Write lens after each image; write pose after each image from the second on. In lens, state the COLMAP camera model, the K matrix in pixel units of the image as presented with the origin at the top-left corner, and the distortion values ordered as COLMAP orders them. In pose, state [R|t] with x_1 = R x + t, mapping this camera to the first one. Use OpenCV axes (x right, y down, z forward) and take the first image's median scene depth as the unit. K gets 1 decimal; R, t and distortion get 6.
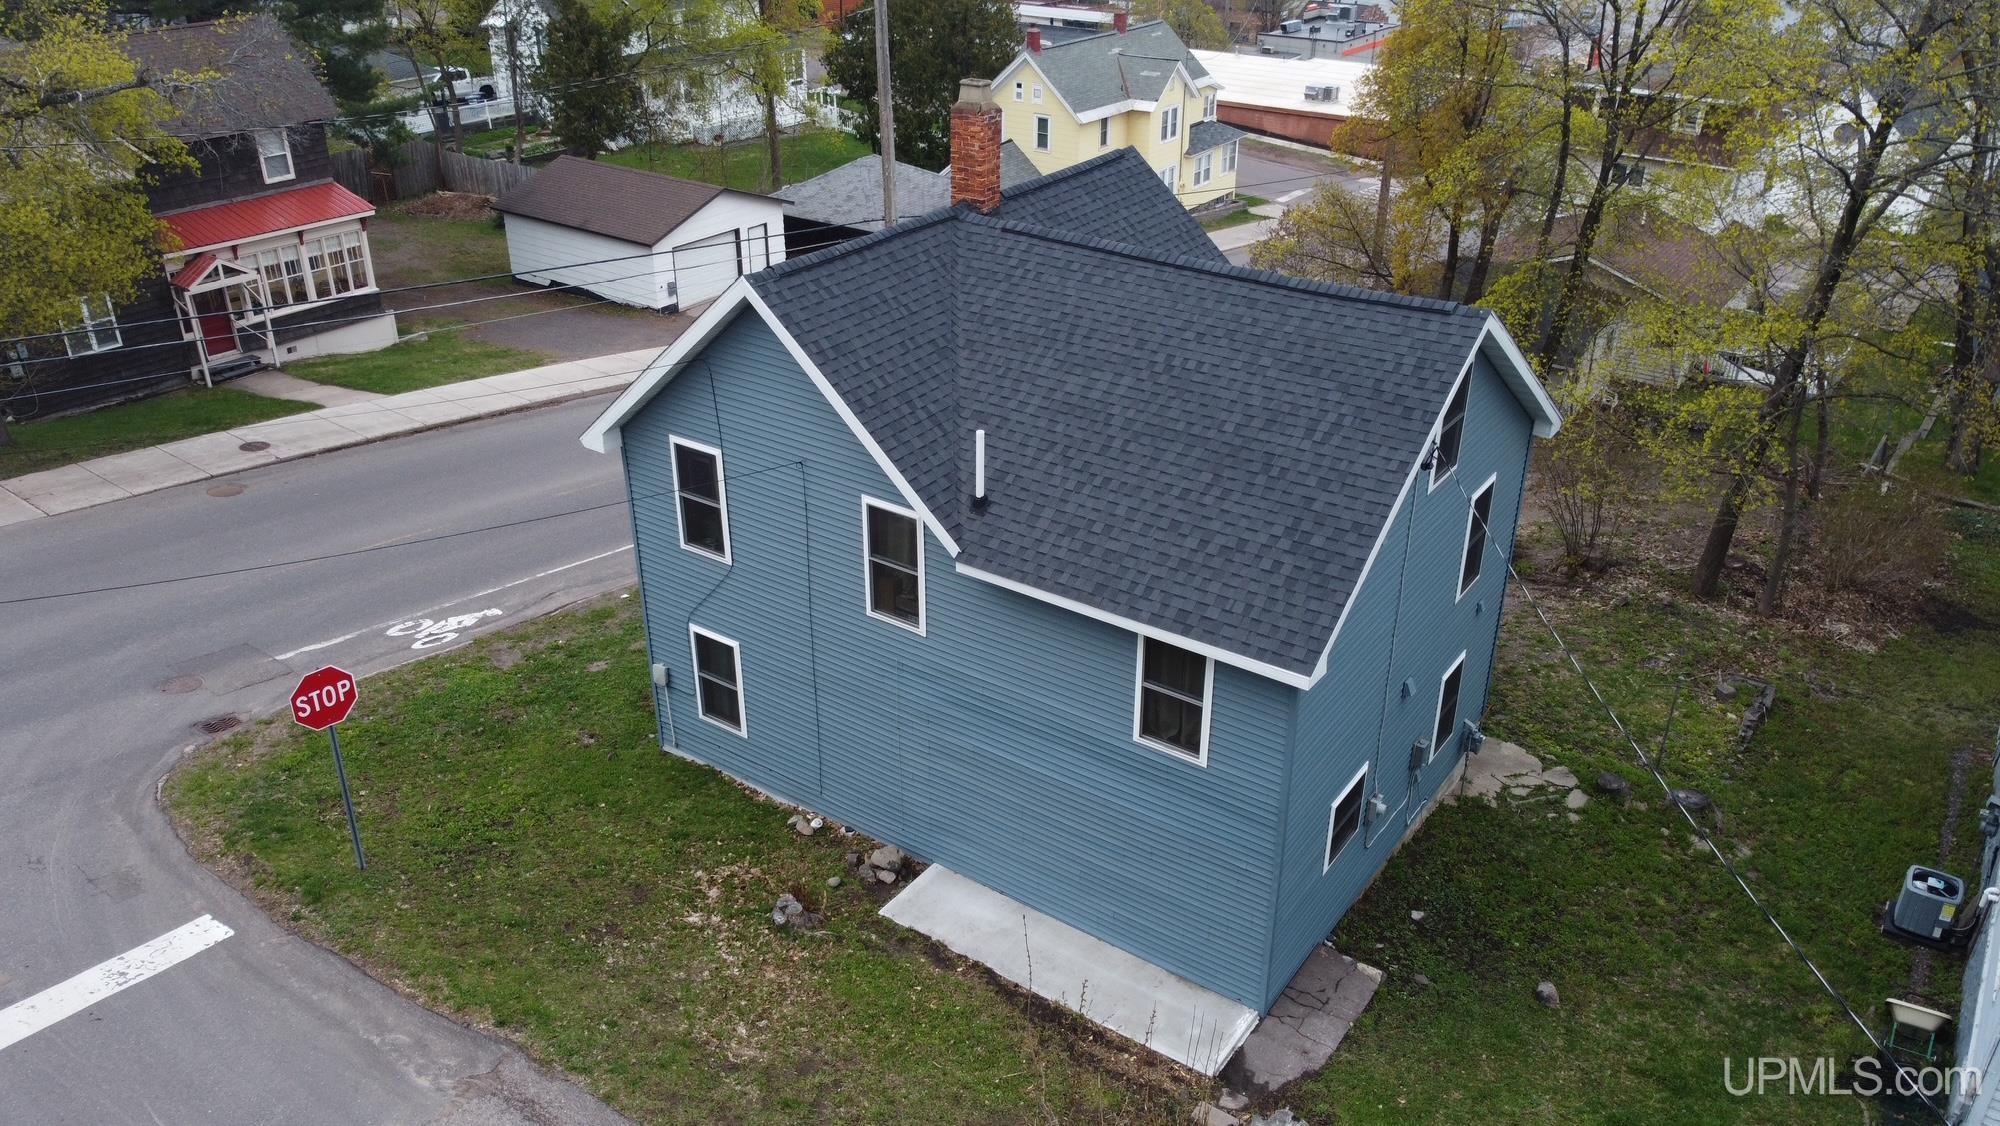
lens RADIAL K [[1521.3, 0, 1000.0], [0, 1521.3, 563.0], [0, 0, 1]] dist [0.006150, -0.008520]
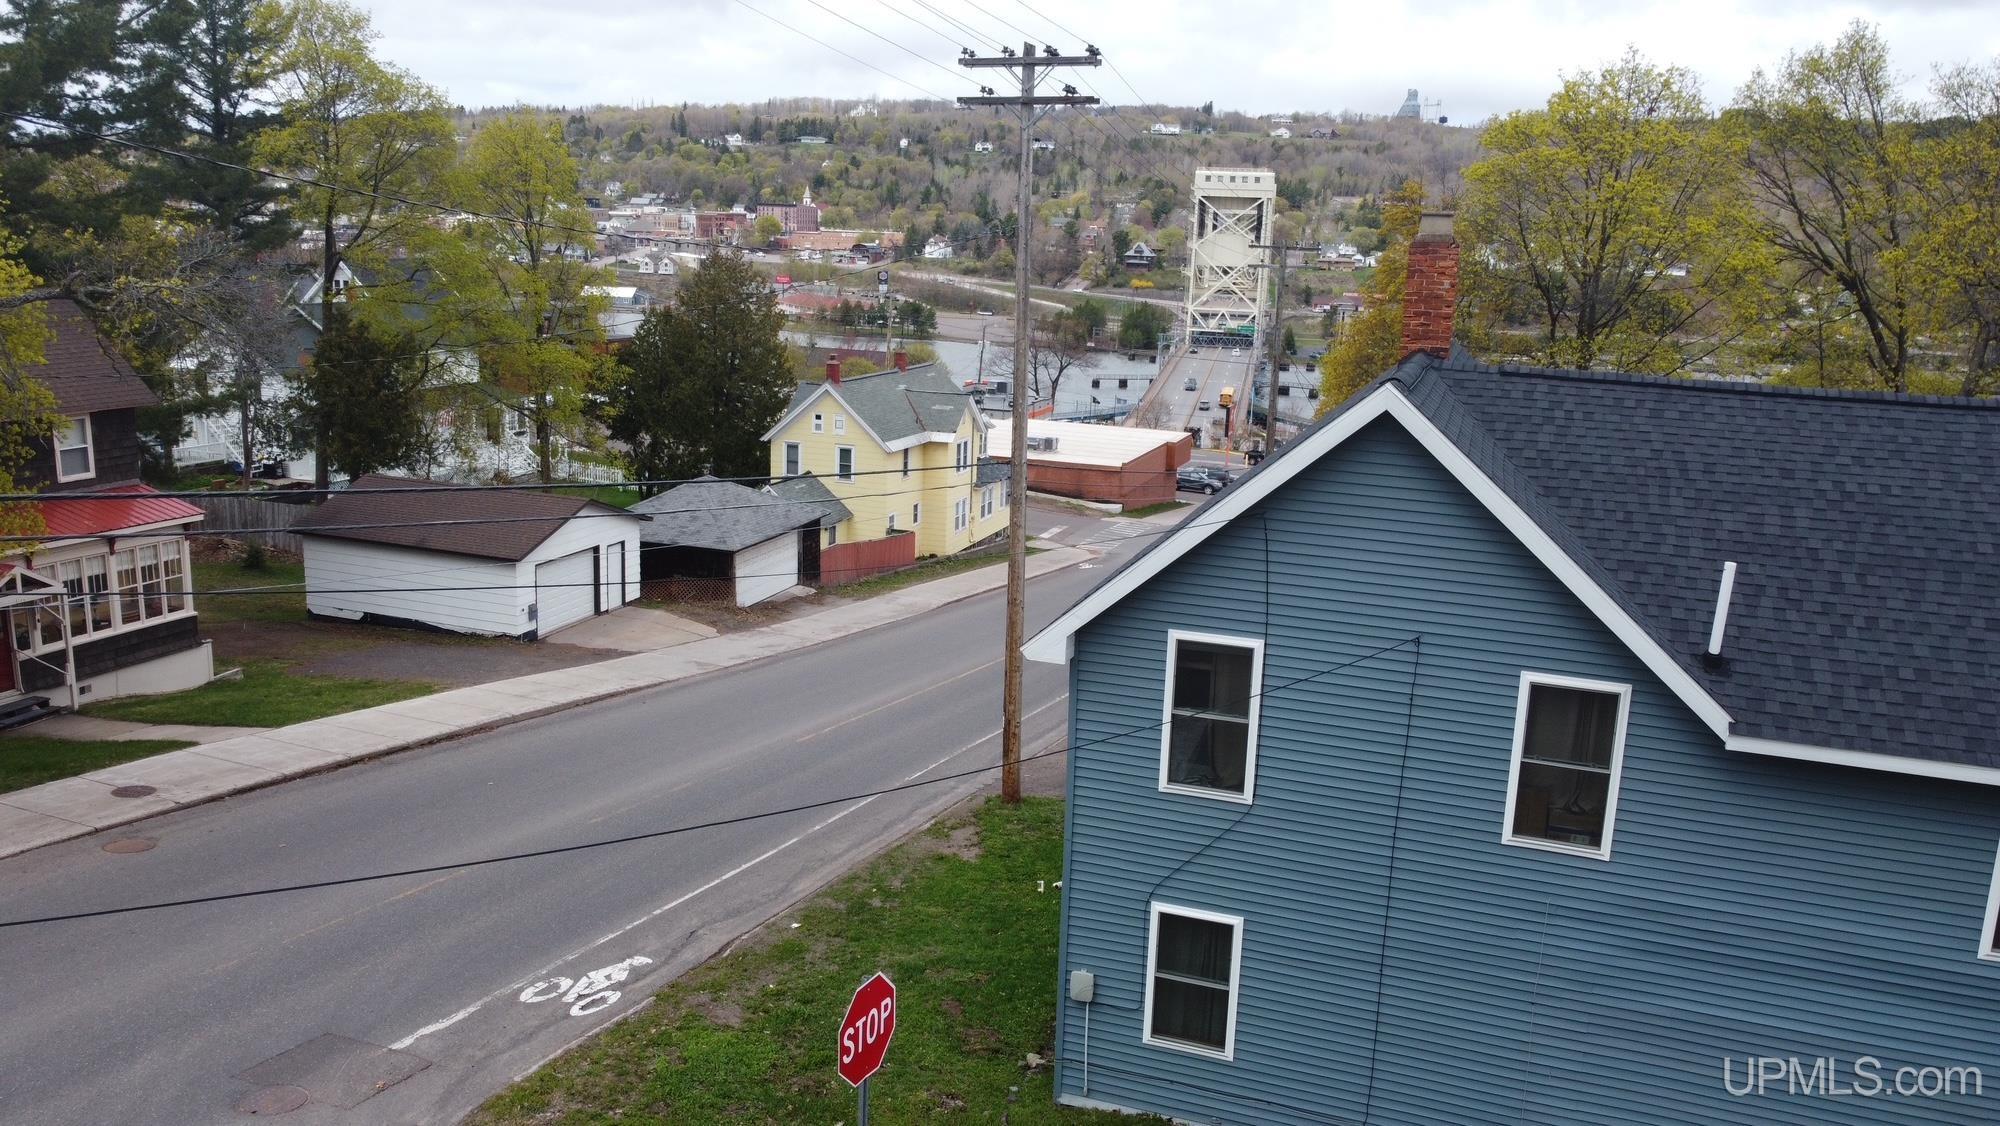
lens RADIAL K [[1521.3, 0, 1000.0], [0, 1521.3, 563.0], [0, 0, 1]] dist [0.006150, -0.008520]
pose [[0.960982, -0.029324, 0.275054, -0.238407], [0.097097, 0.966851, -0.236158, 0.024357], [-0.259011, 0.253650, 0.931974, 0.155987]]
